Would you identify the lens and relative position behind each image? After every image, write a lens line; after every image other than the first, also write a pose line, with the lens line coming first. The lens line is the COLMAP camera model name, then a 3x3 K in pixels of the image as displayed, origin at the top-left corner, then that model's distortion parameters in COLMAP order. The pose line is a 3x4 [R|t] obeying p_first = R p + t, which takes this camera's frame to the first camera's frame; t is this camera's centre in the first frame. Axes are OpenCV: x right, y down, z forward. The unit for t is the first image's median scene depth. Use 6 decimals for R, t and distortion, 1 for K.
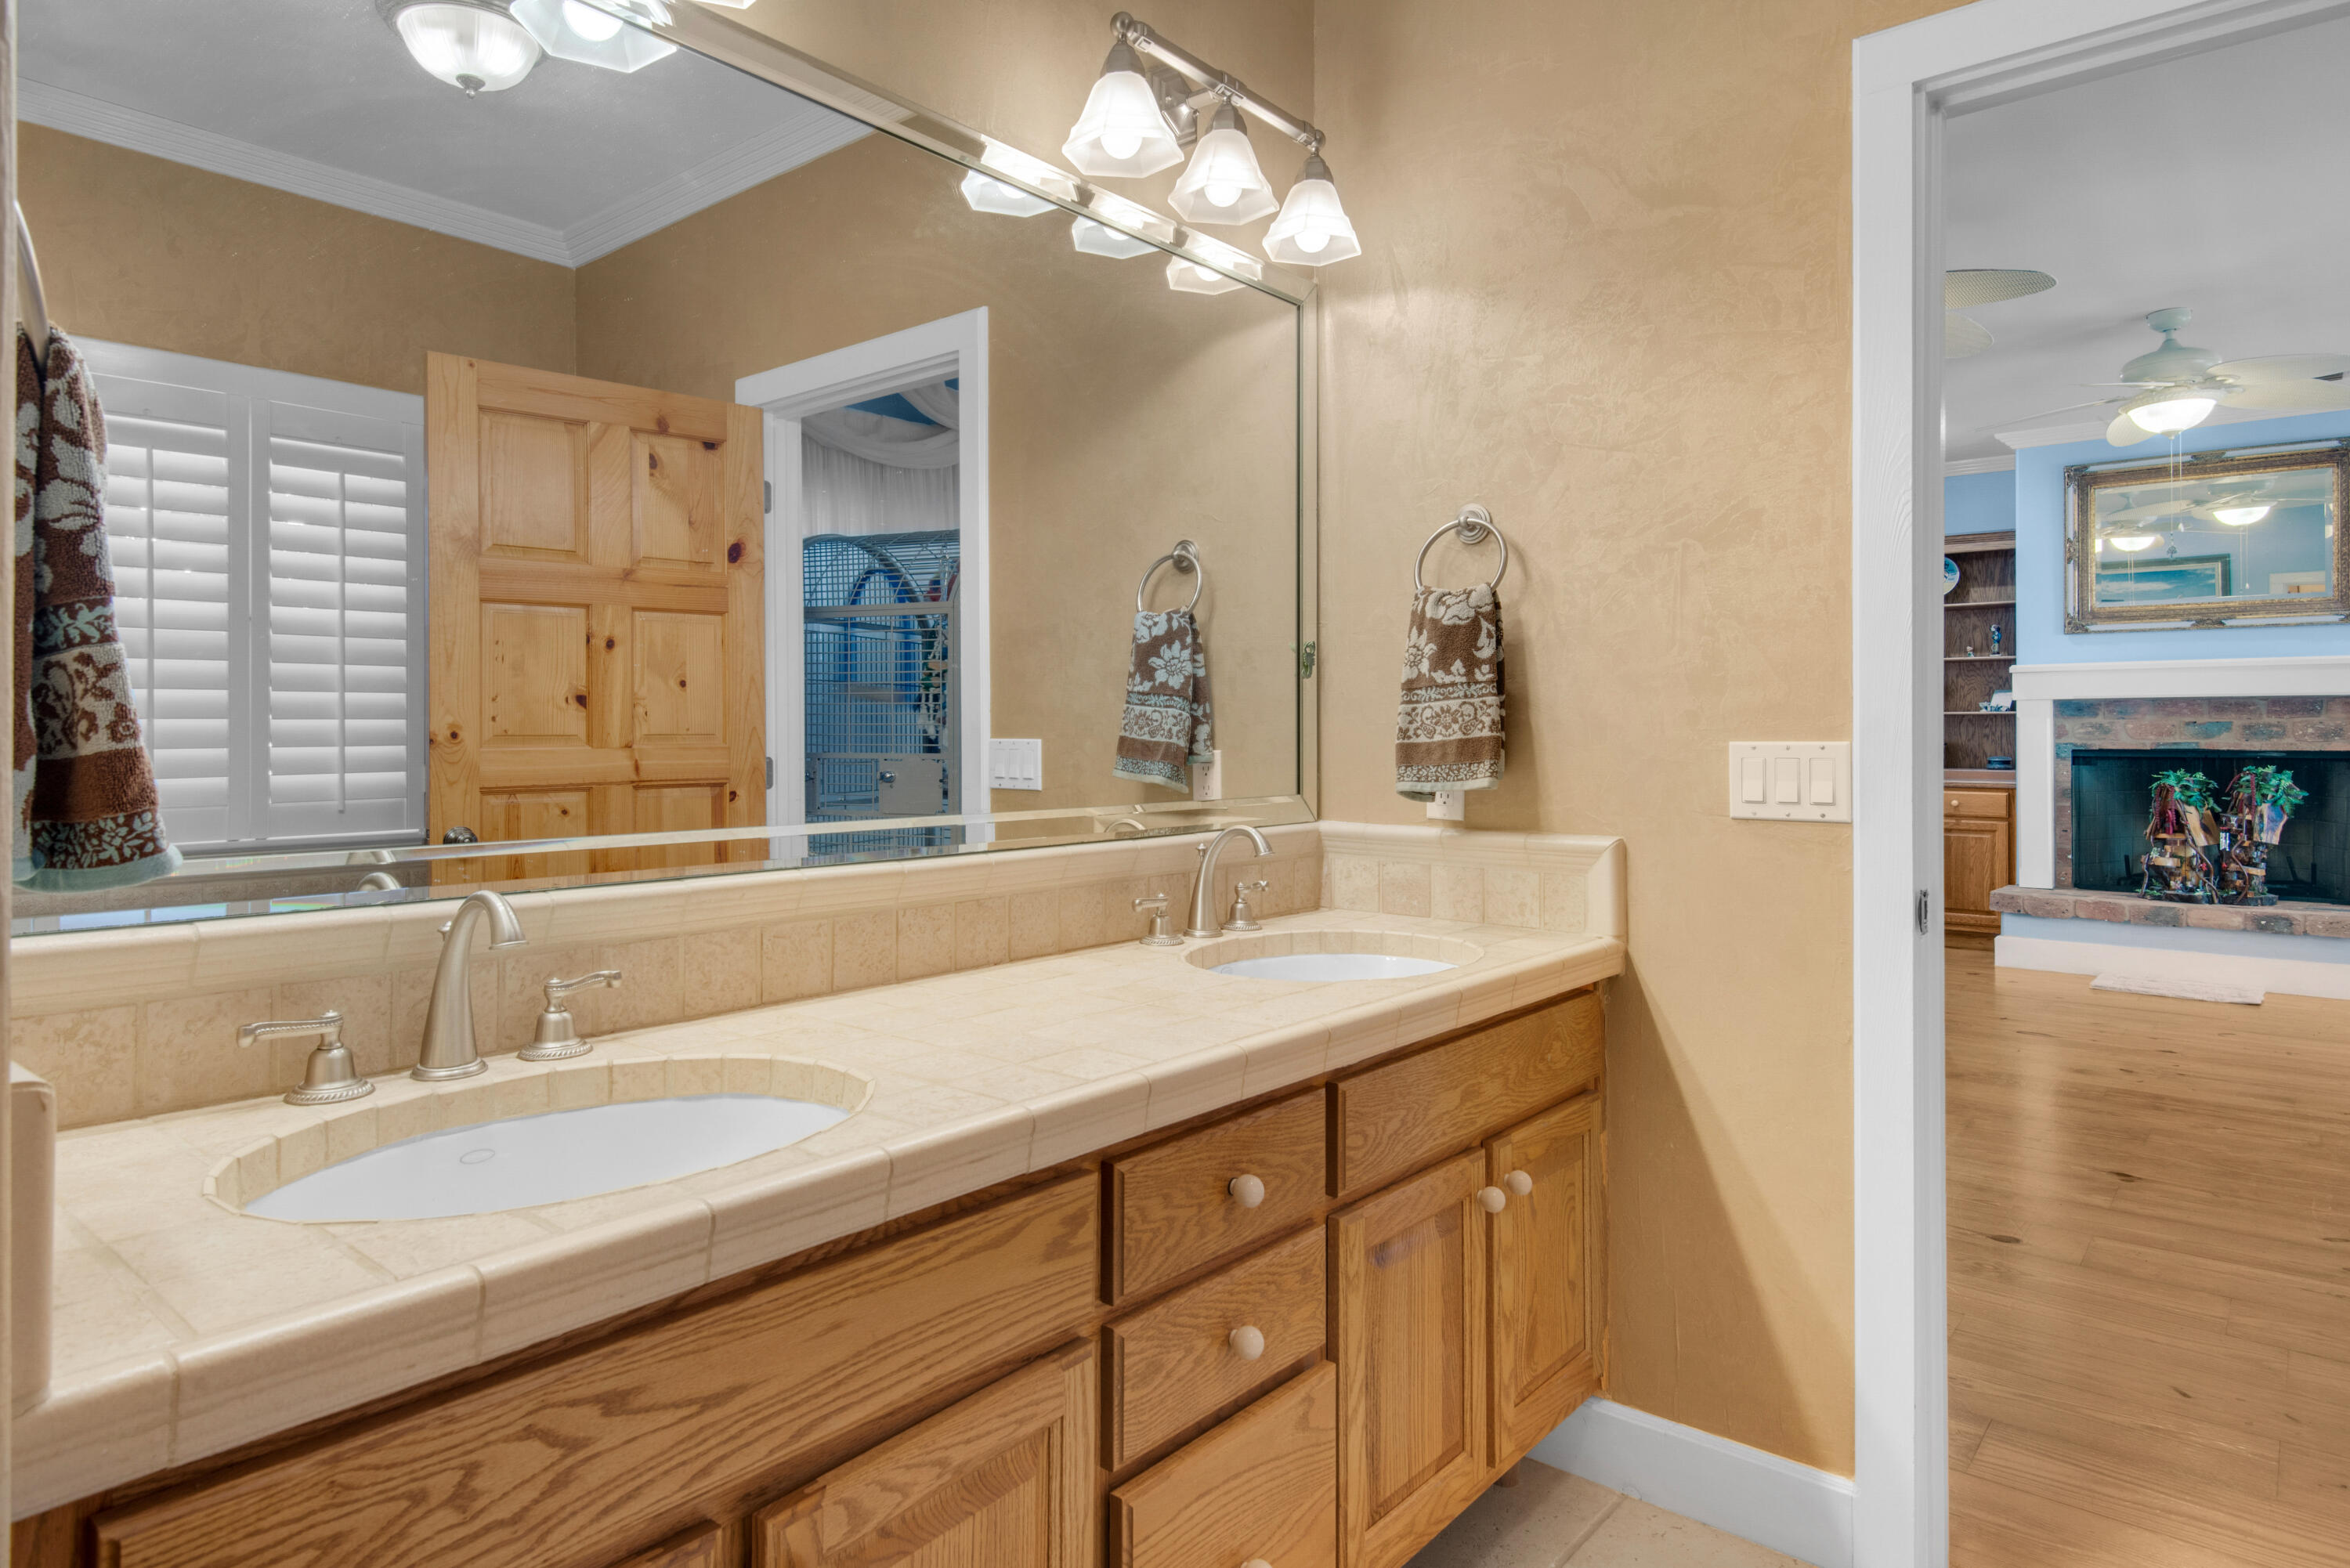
lens RADIAL K [[1363.8, 0, 1170.7], [0, 1363.8, 724.5], [0, 0, 1]] dist [0.024750, -0.001251]
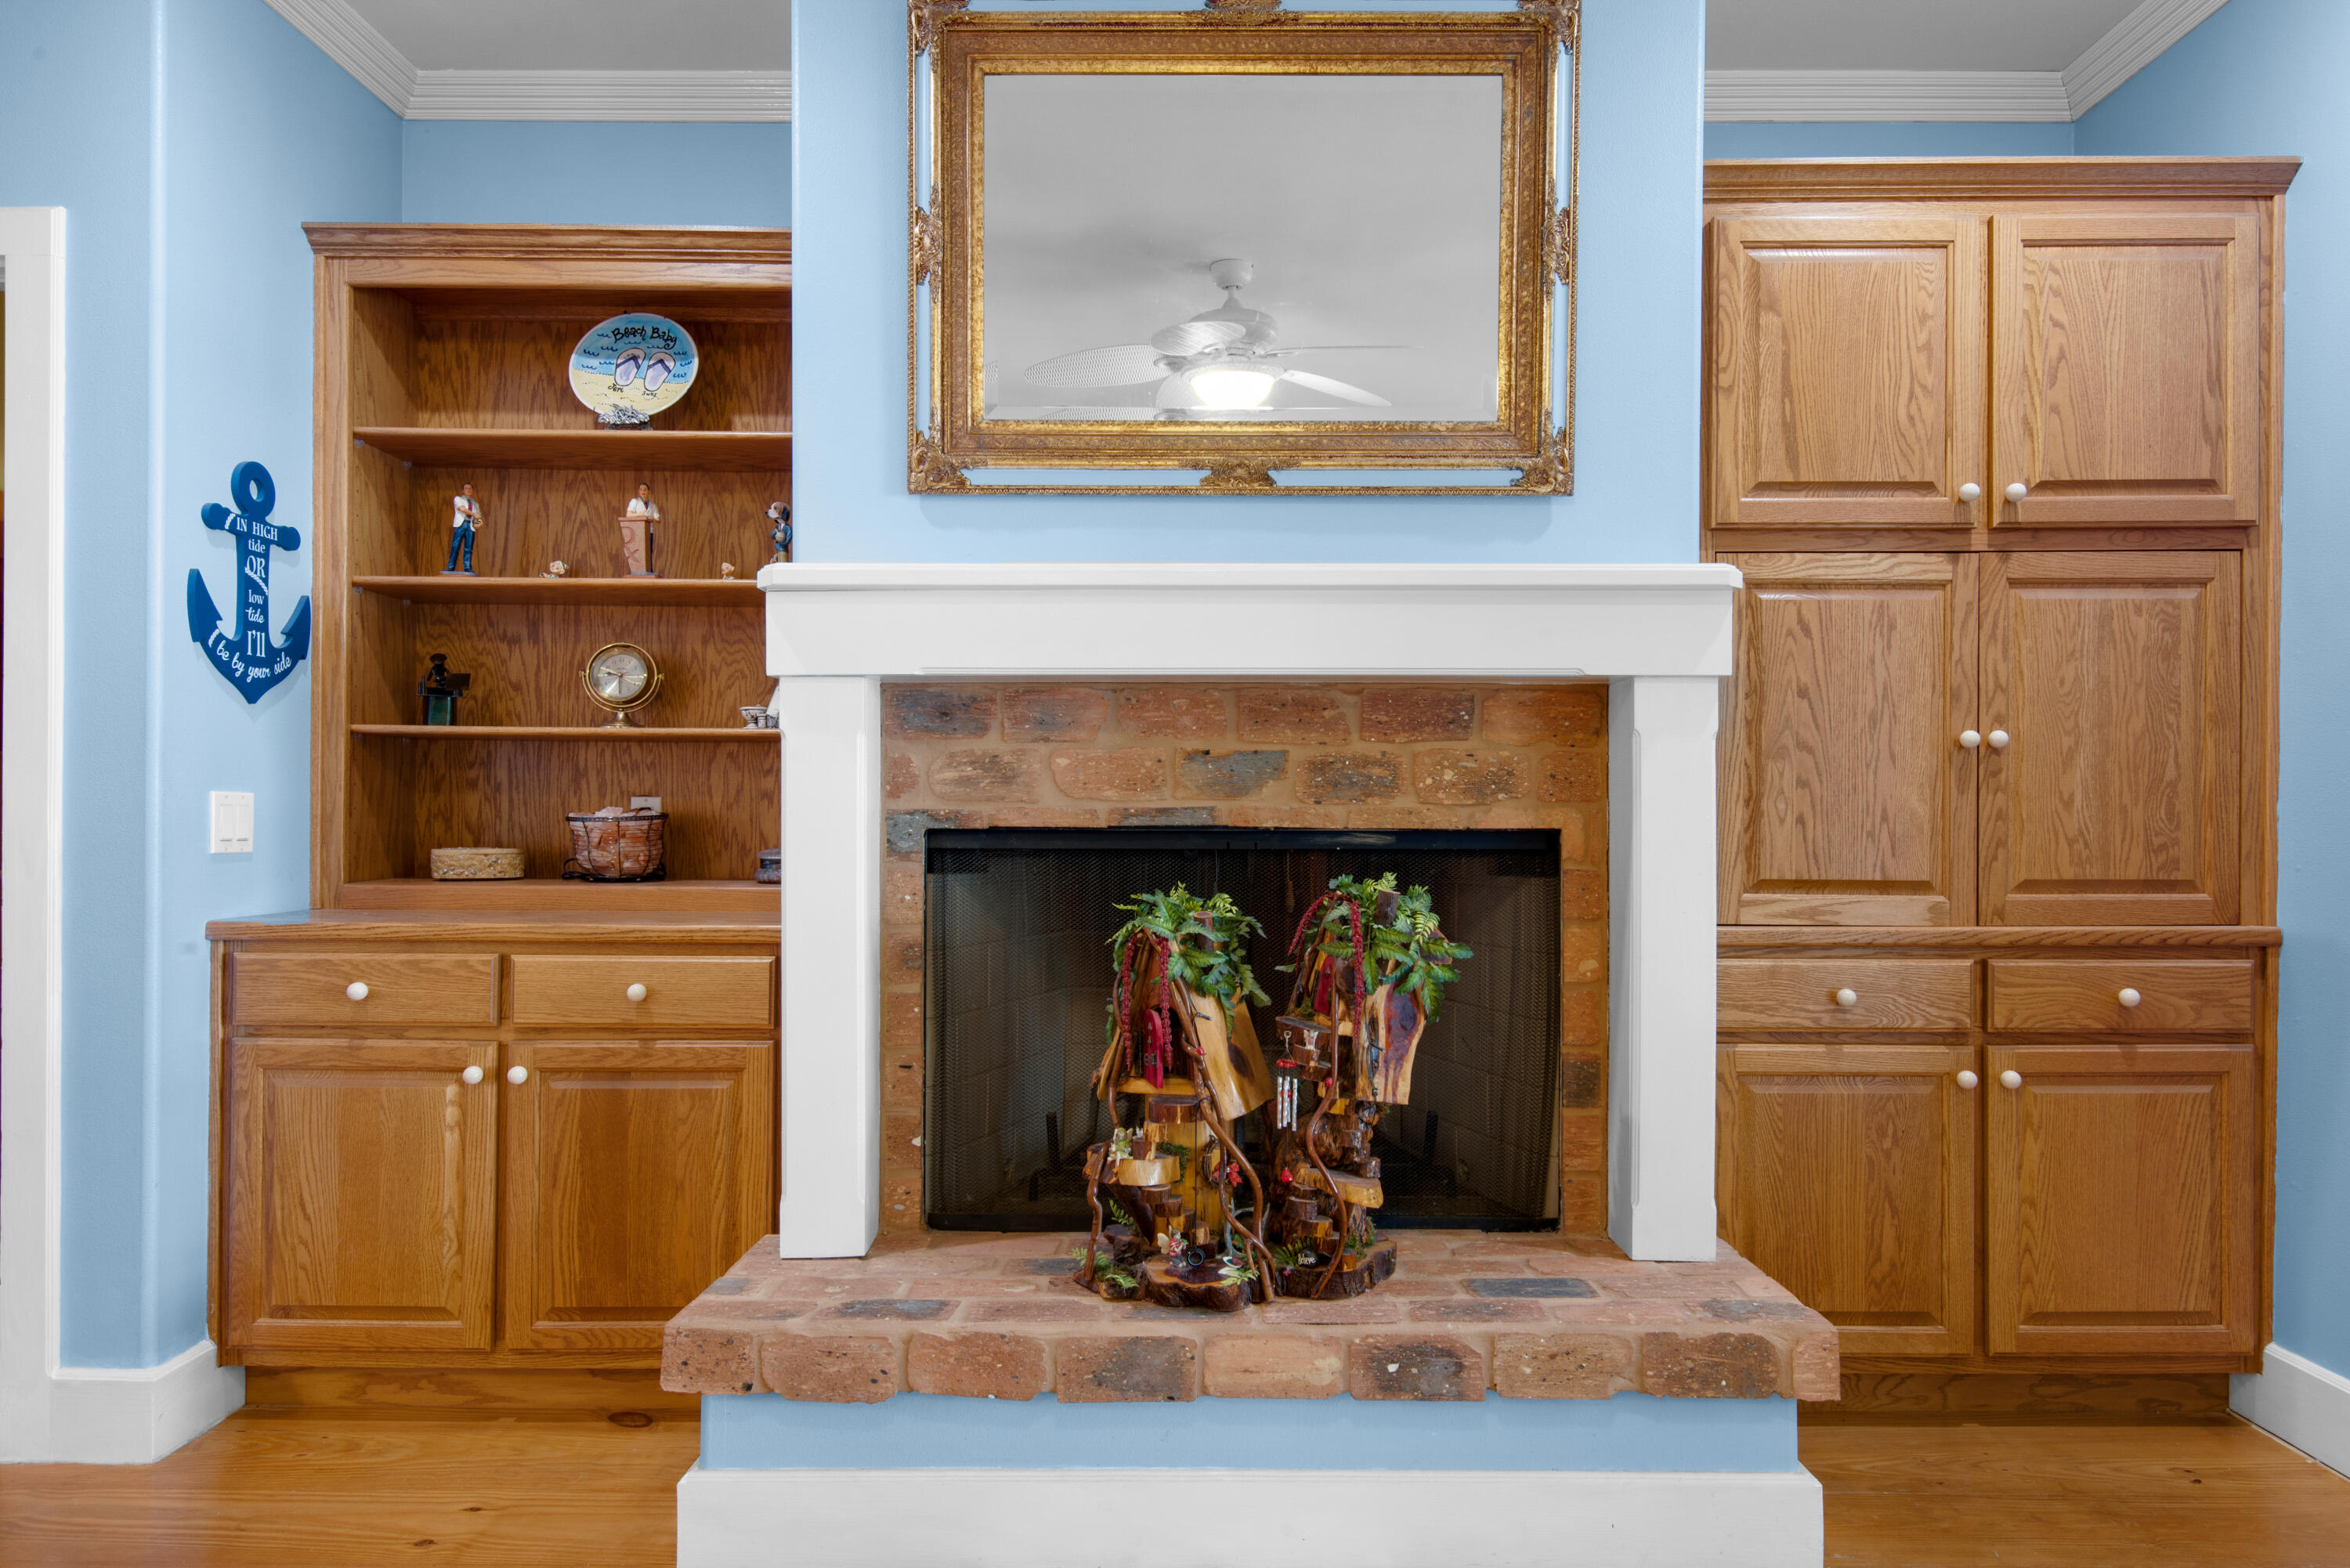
lens RADIAL K [[1471.4, 0, 1182.5], [0, 1471.4, 808.8], [0, 0, 1]] dist [0.007252, -0.002984]
pose [[0.770605, 0.008683, 0.637253, 0.500024], [-0.007578, 0.999961, -0.004461, 0.015147], [-0.637267, -0.001392, 0.770641, 0.720059]]
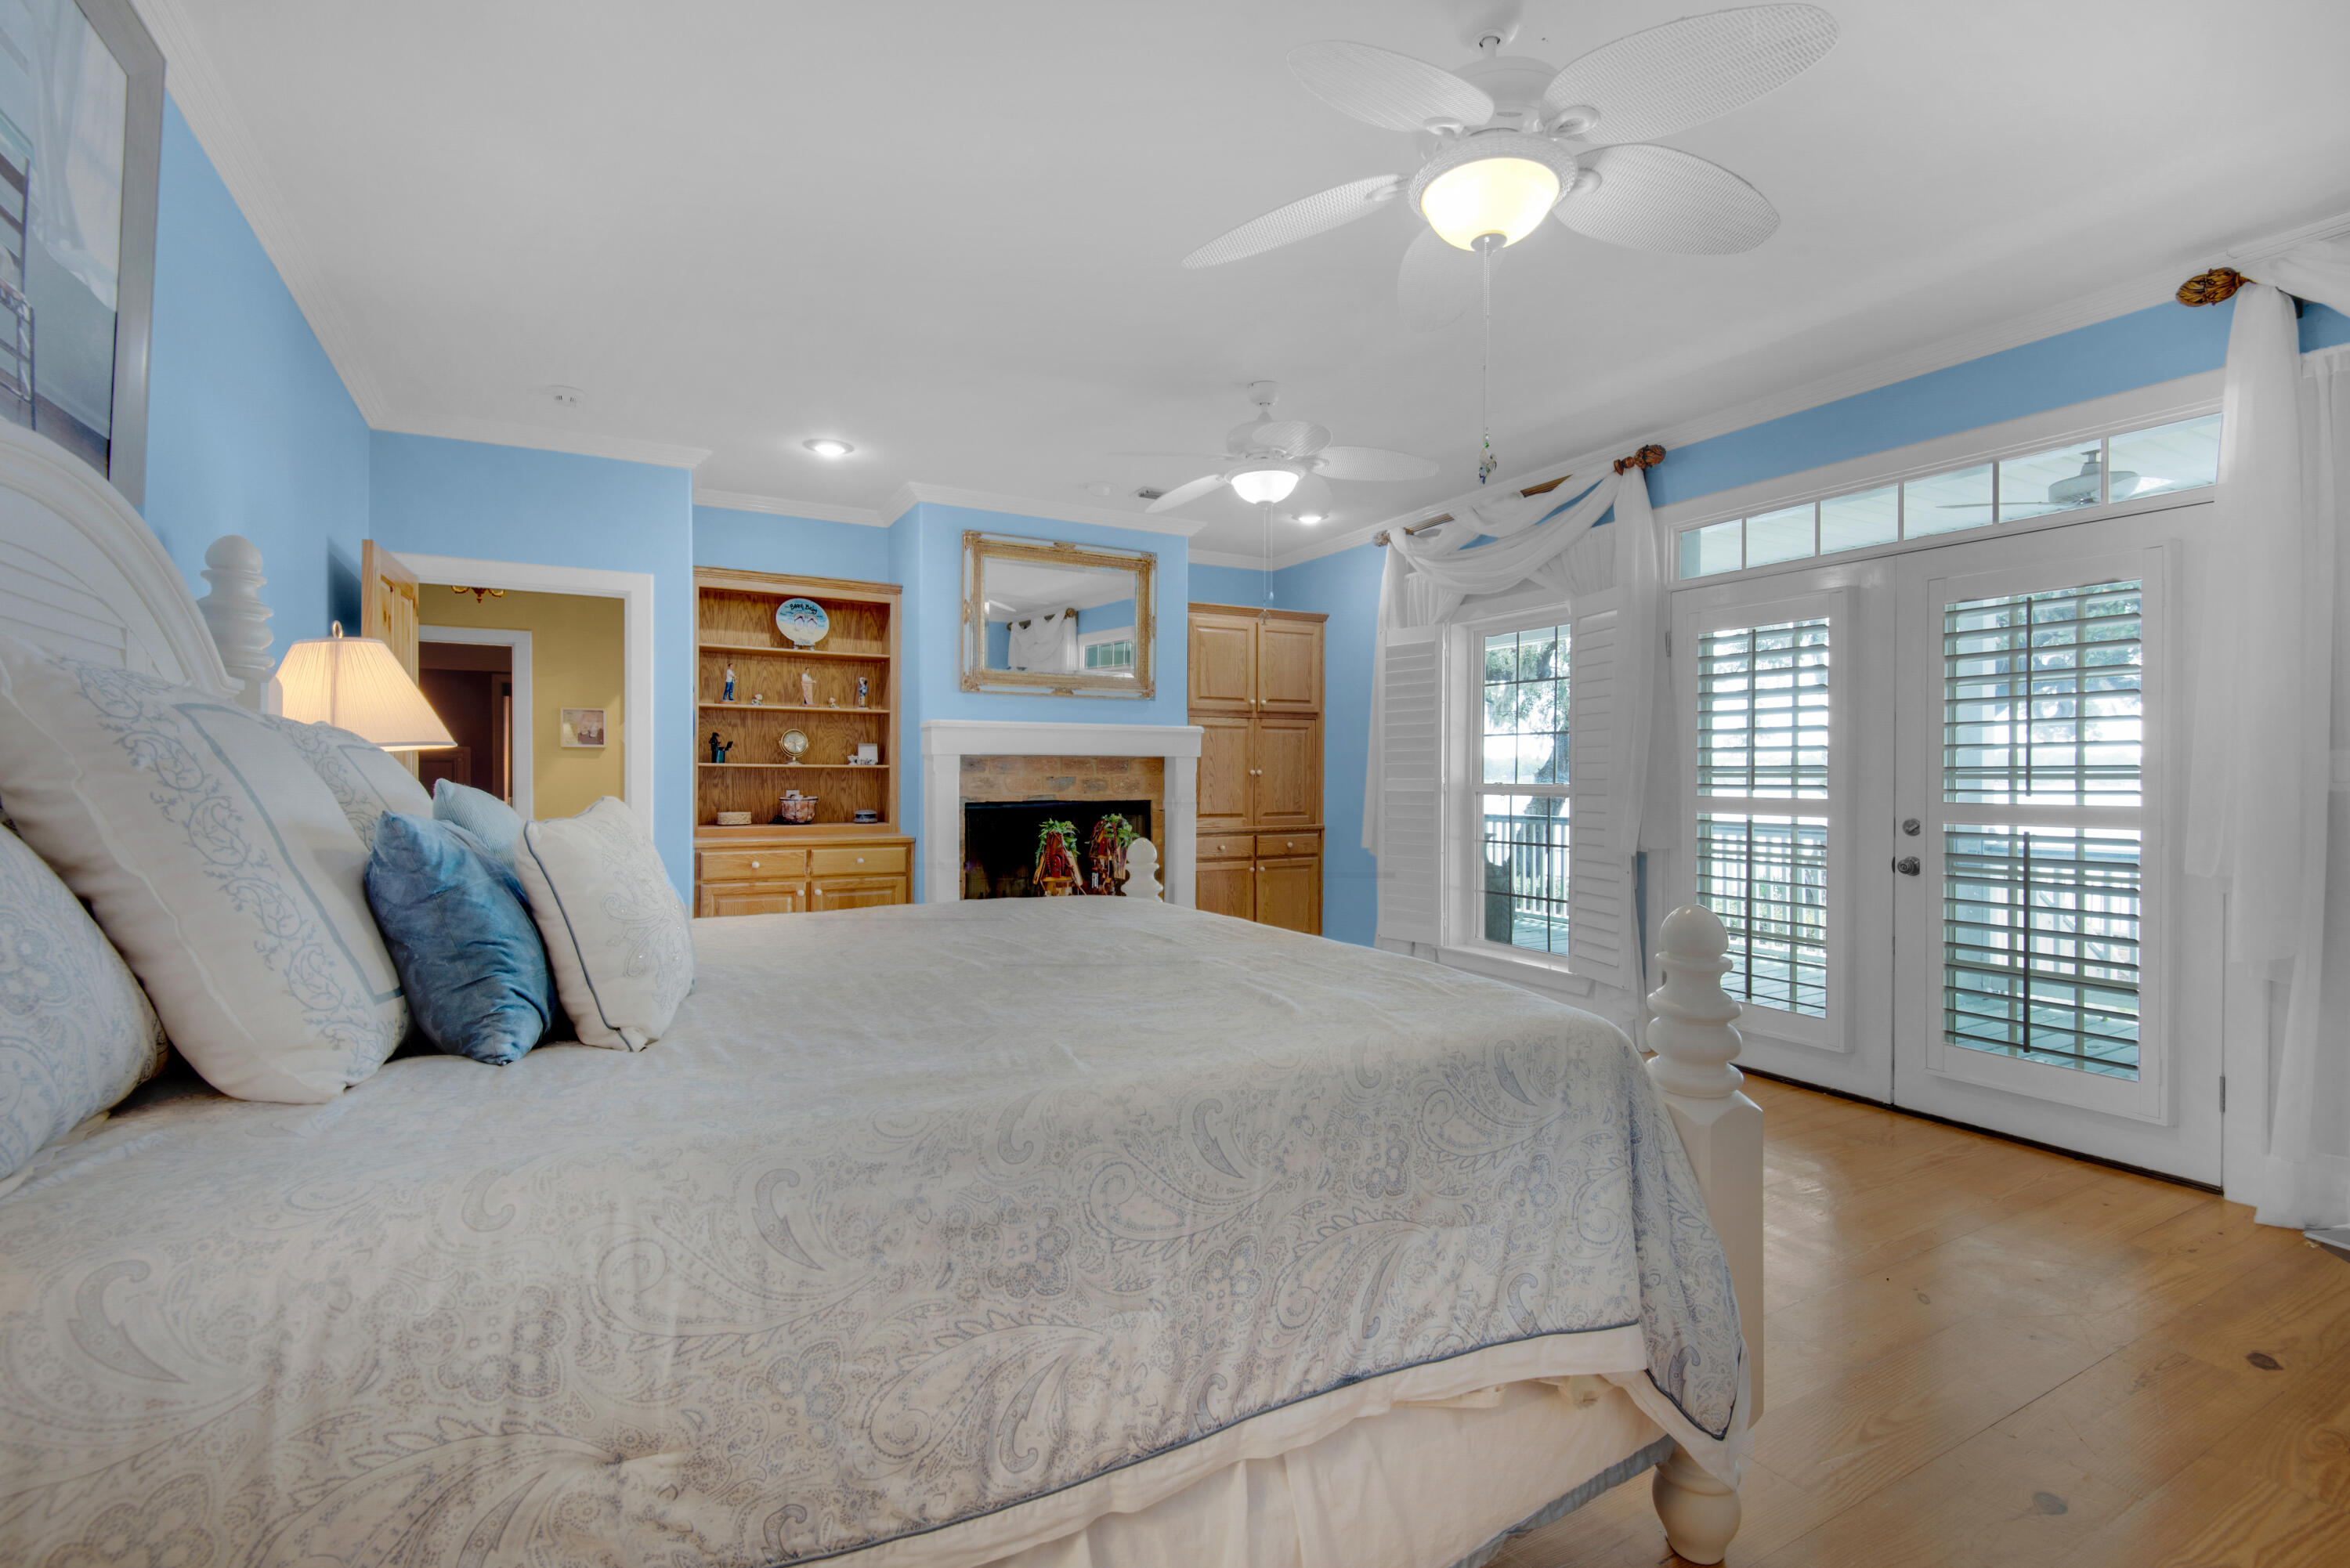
lens RADIAL K [[1072.6, 0, 1188.8], [0, 1072.6, 784.0], [0, 0, 1]] dist [0.026182, -0.014622]
pose [[0.354350, -0.002995, 0.935108, -0.049768], [-0.005558, 0.999970, 0.005309, -0.001367], [-0.935096, -0.007078, 0.354323, 0.589220]]
